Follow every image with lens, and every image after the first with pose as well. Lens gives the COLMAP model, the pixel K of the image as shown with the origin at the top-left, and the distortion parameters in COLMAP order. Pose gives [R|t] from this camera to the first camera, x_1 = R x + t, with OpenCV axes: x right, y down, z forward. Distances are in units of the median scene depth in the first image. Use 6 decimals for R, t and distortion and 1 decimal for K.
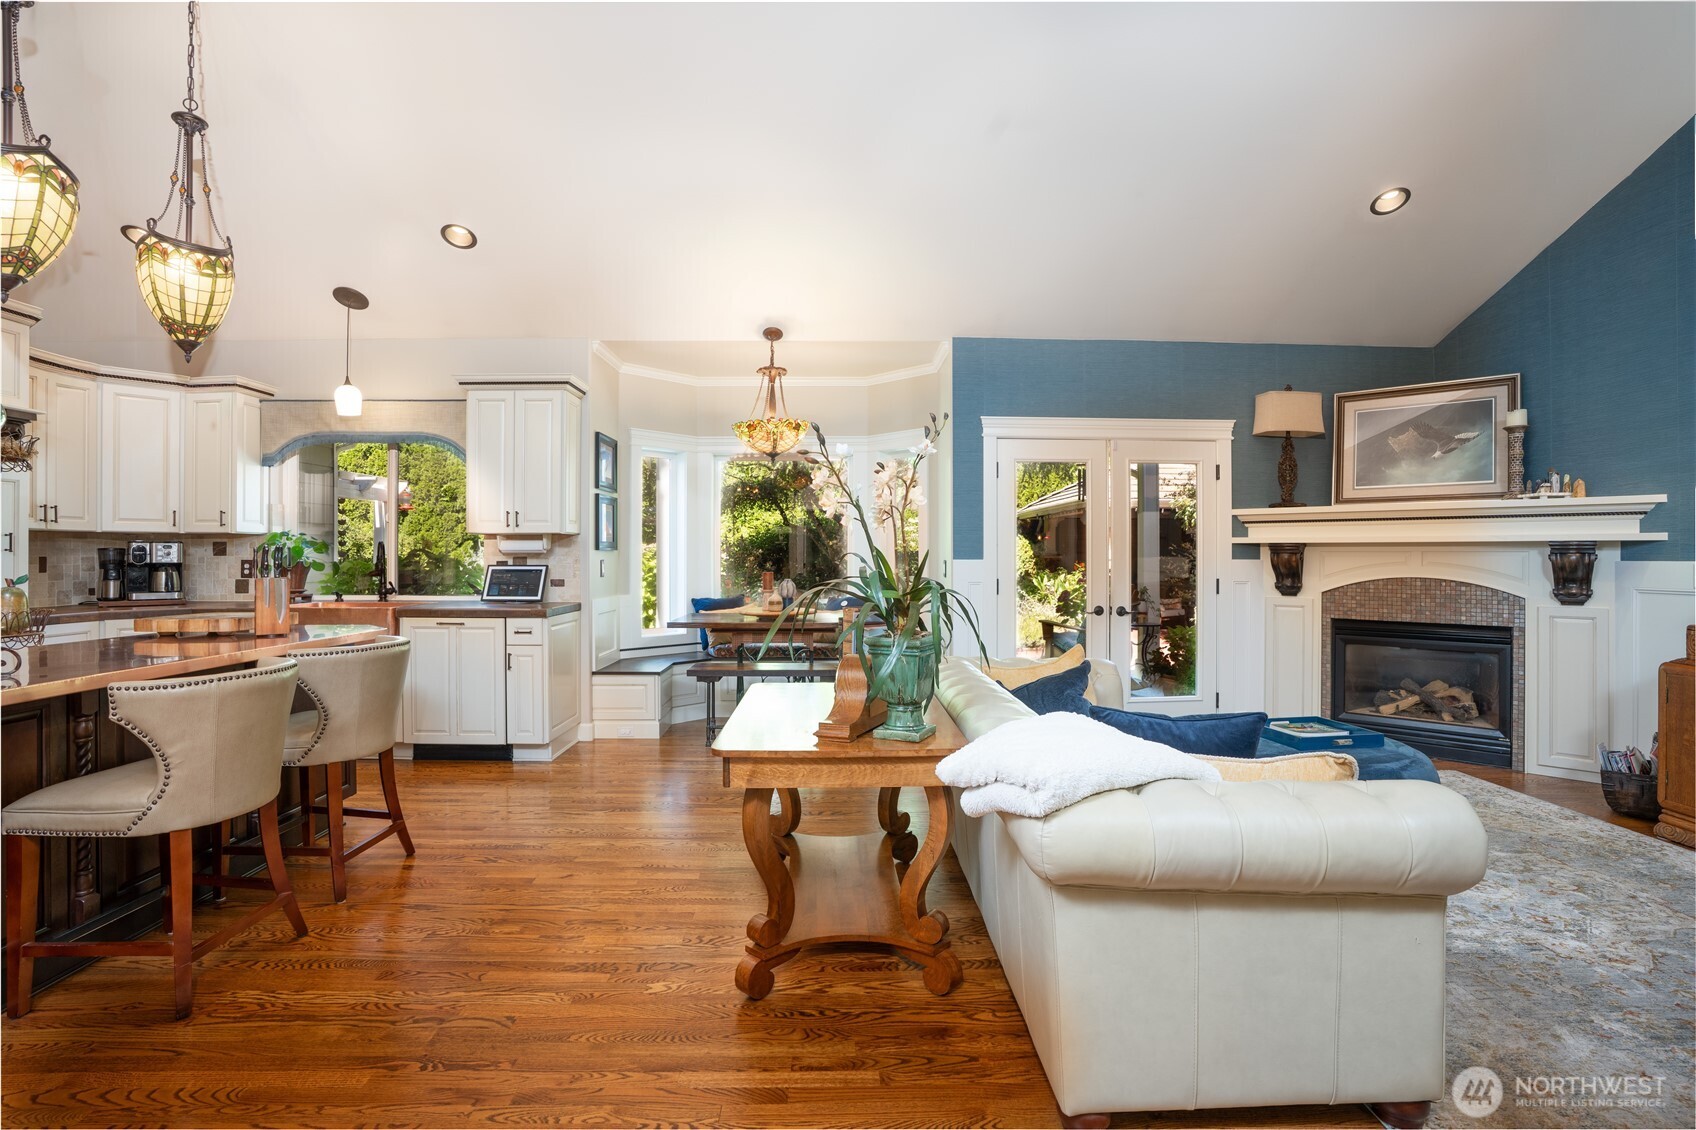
lens RADIAL K [[784.4, 0, 856.7], [0, 784.4, 552.9], [0, 0, 1]] dist [-0.059662, 0.021630]
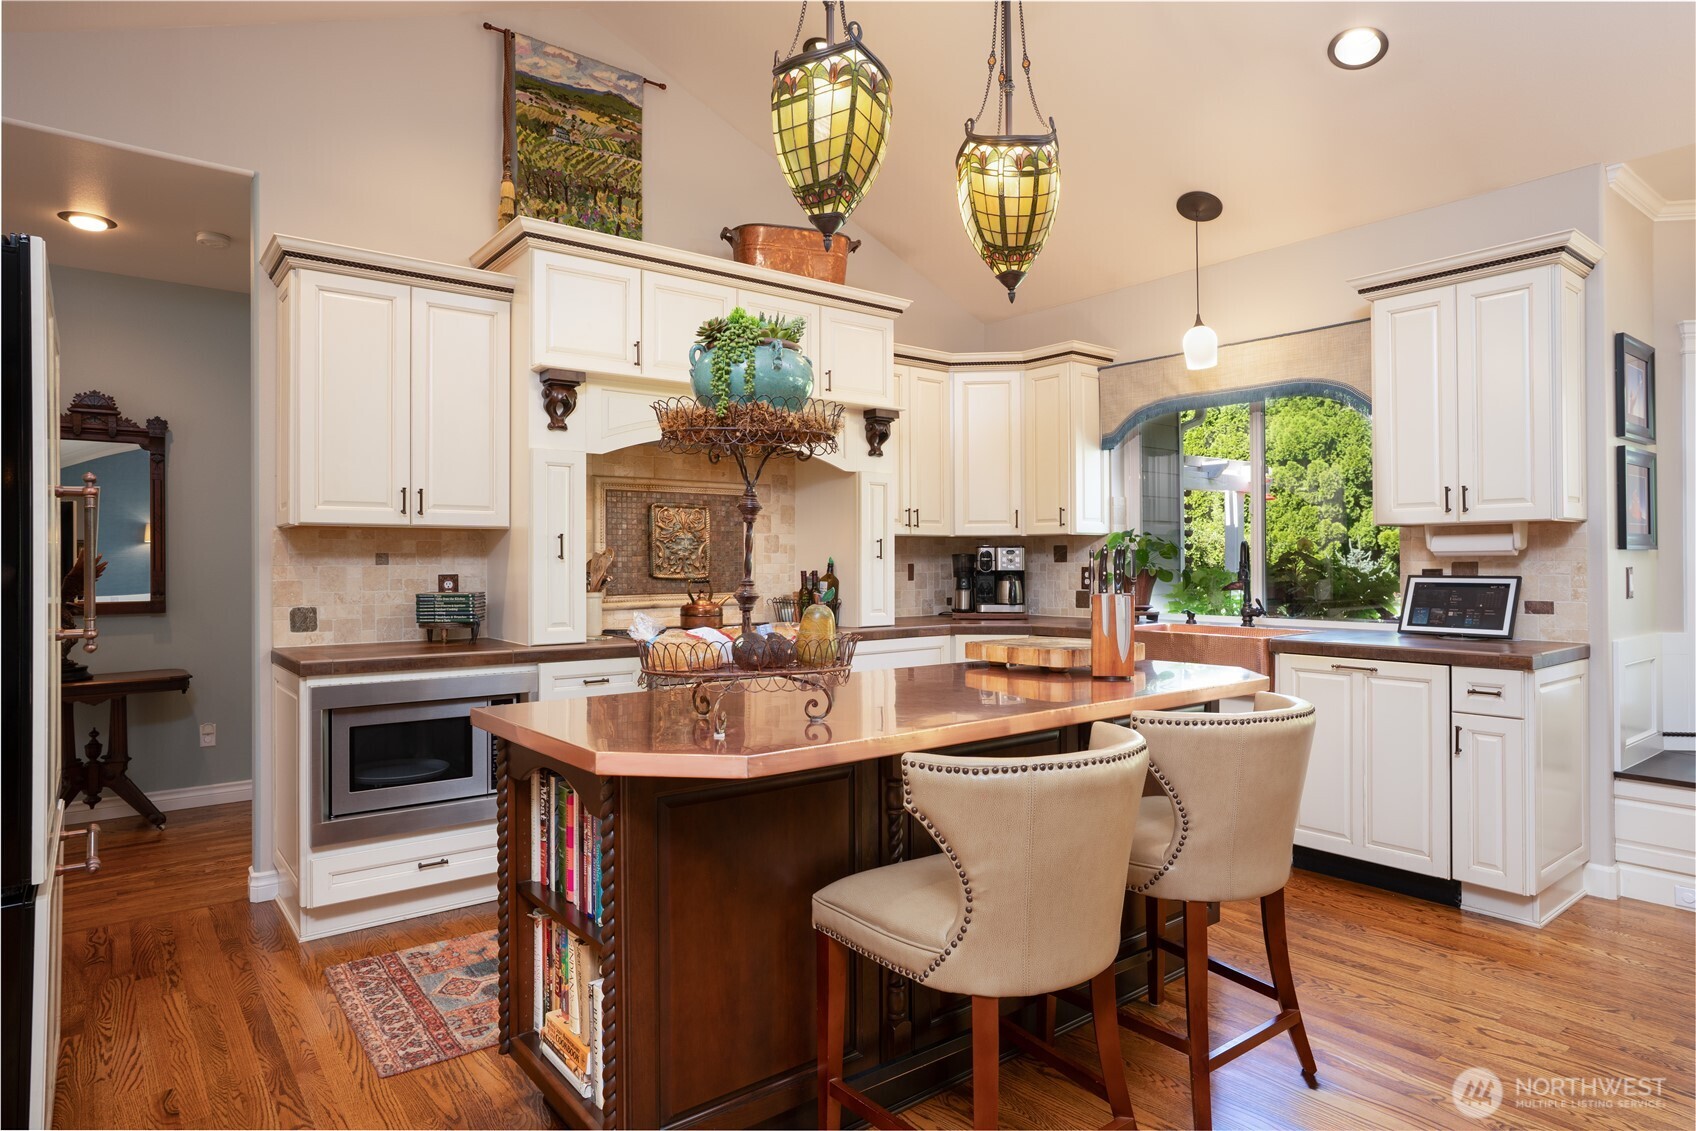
lens RADIAL K [[956.2, 0, 838.9], [0, 956.2, 560.3], [0, 0, 1]] dist [-0.030449, 0.013403]
pose [[0.592786, -0.003869, -0.805351, -0.142099], [0.006517, 0.999979, -0.000006, 0.000064], [0.805334, -0.005245, 0.592799, 0.188823]]
